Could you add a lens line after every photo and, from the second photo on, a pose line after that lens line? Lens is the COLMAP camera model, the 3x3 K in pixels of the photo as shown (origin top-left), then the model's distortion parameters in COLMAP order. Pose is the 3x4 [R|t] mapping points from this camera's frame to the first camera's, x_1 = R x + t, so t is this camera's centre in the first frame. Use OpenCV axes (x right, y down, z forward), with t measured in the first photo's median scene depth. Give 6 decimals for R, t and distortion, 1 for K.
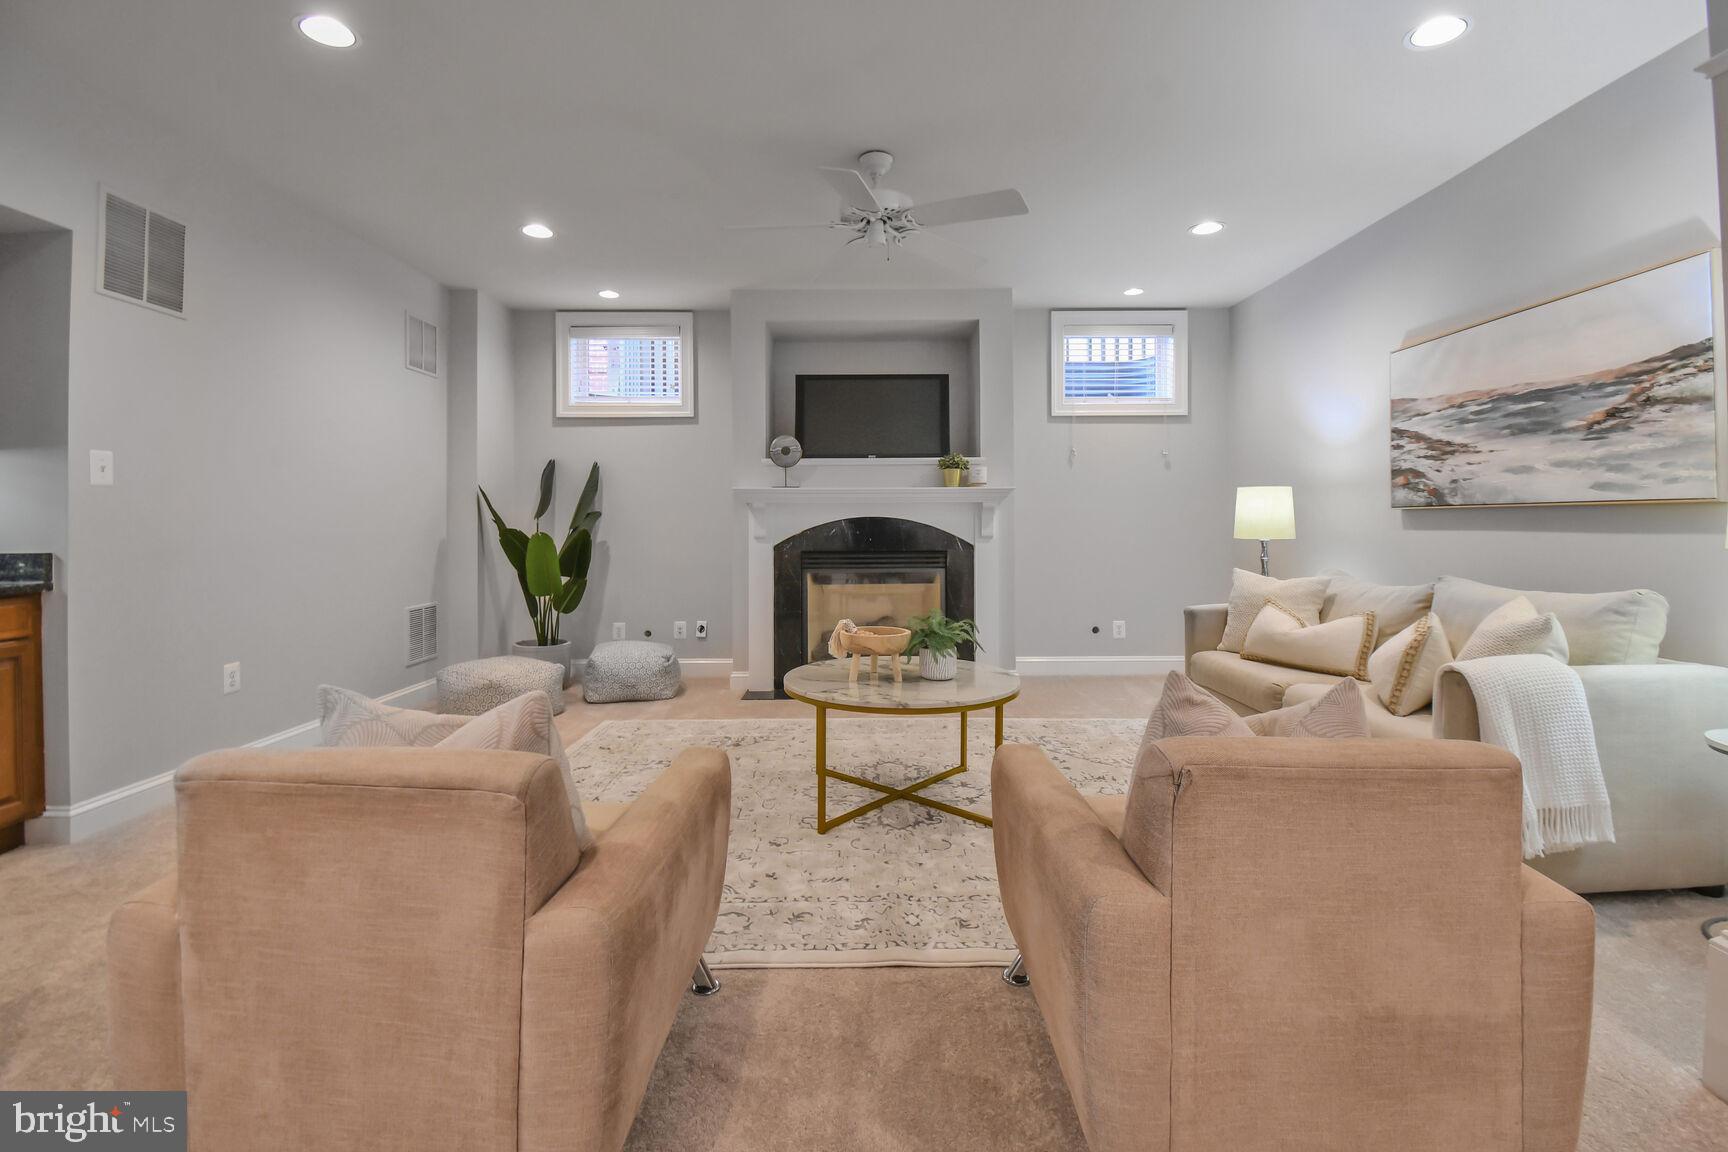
lens RADIAL K [[782.1, 0, 863.3], [0, 782.1, 527.5], [0, 0, 1]] dist [0.020324, -0.019361]
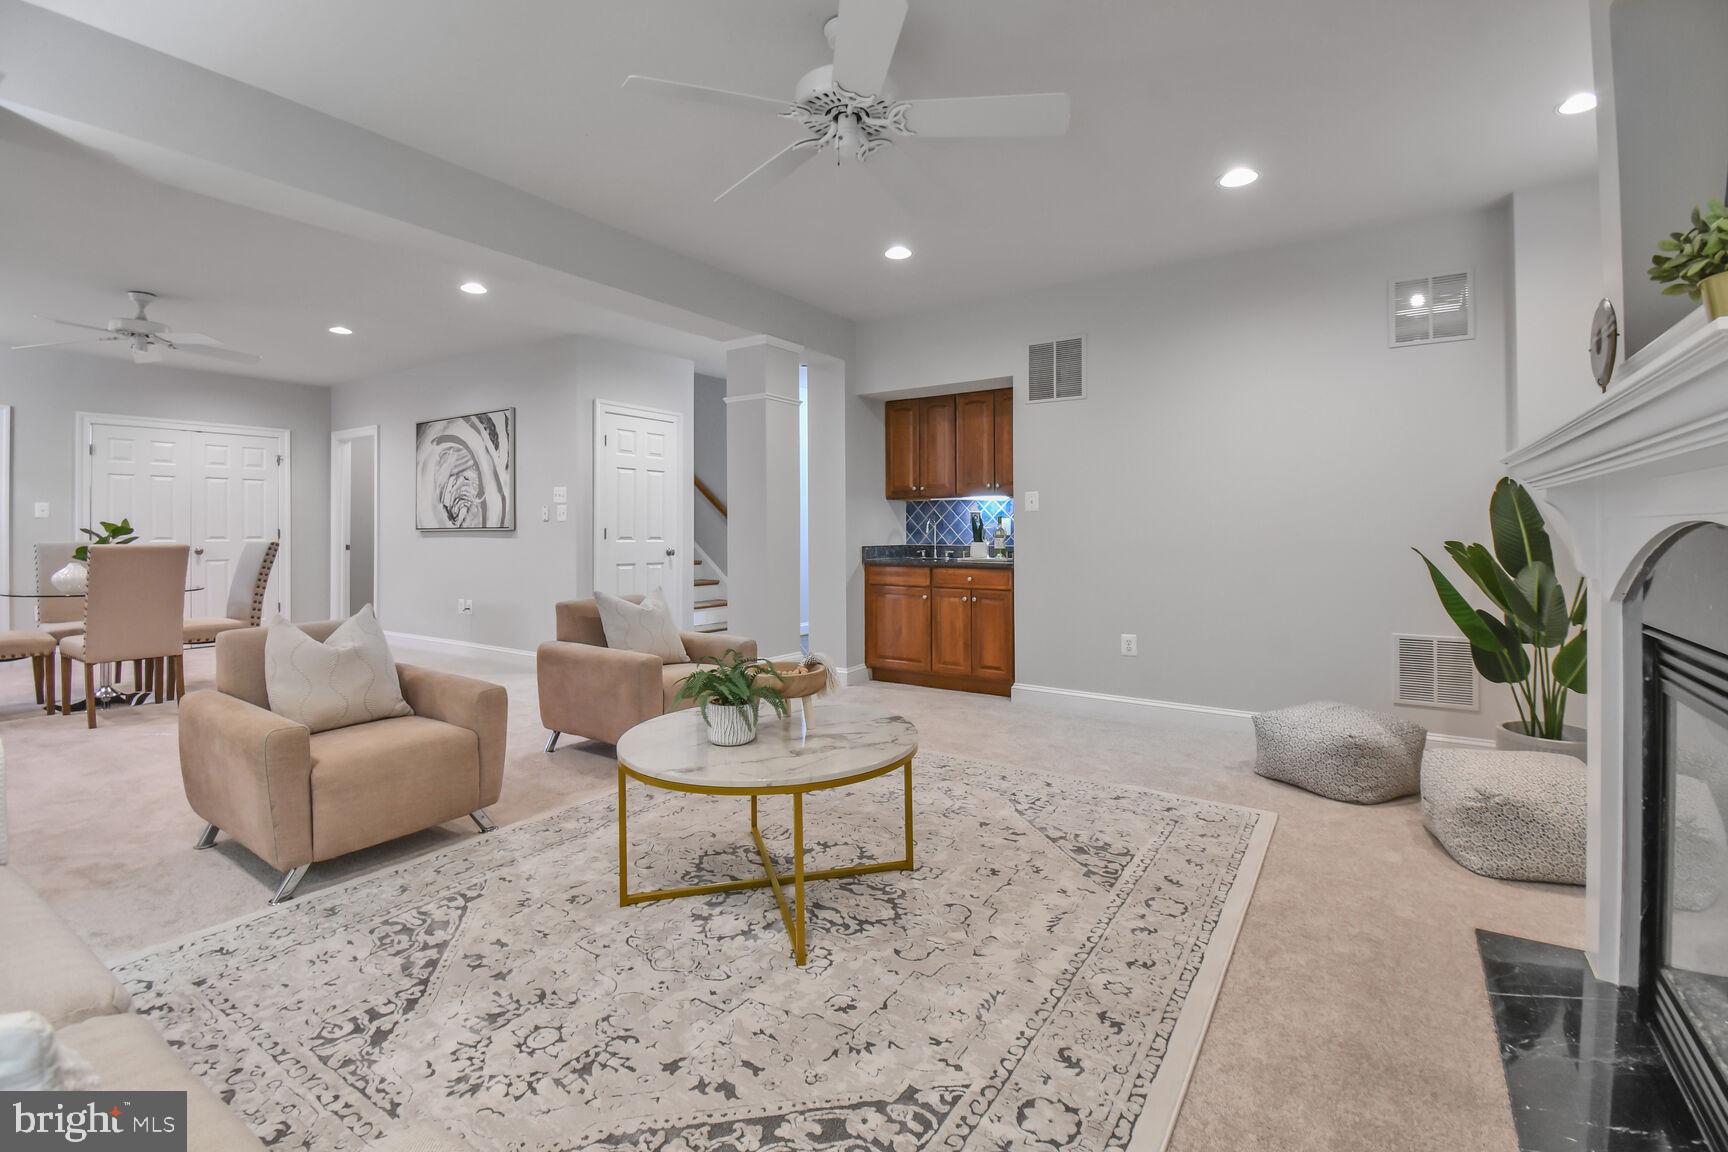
lens RADIAL K [[782.1, 0, 863.3], [0, 782.1, 527.5], [0, 0, 1]] dist [0.020324, -0.019361]
pose [[-0.552602, 0.001126, -0.833445, 0.540451], [-0.001623, 0.999996, 0.002427, -0.014715], [0.833444, 0.002693, -0.552598, 1.244235]]
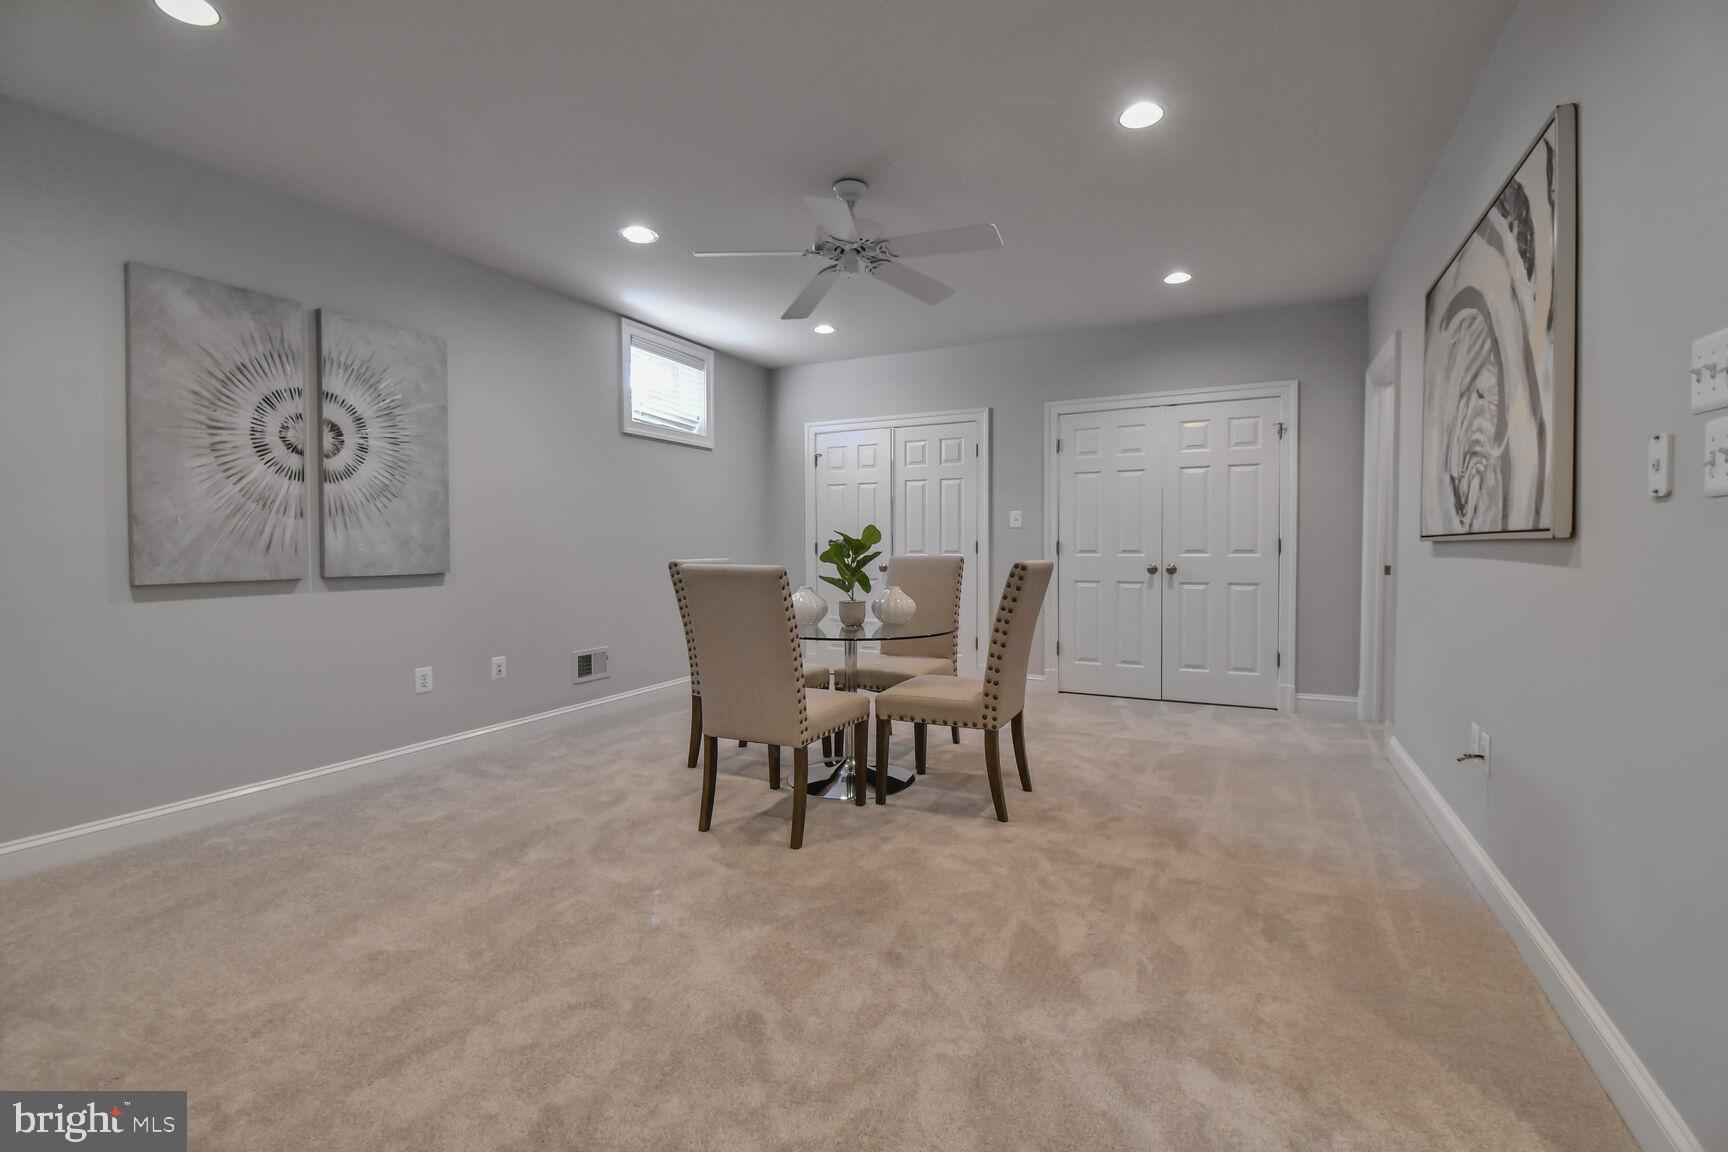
lens RADIAL K [[768.2, 0, 879.8], [0, 768.2, 556.8], [0, 0, 1]] dist [0.000719, -0.000021]
pose [[-0.906171, 0.003179, 0.422900, -0.283191], [0.013452, 0.999682, 0.021310, -0.007883], [-0.422698, 0.024999, -0.905926, 0.270436]]
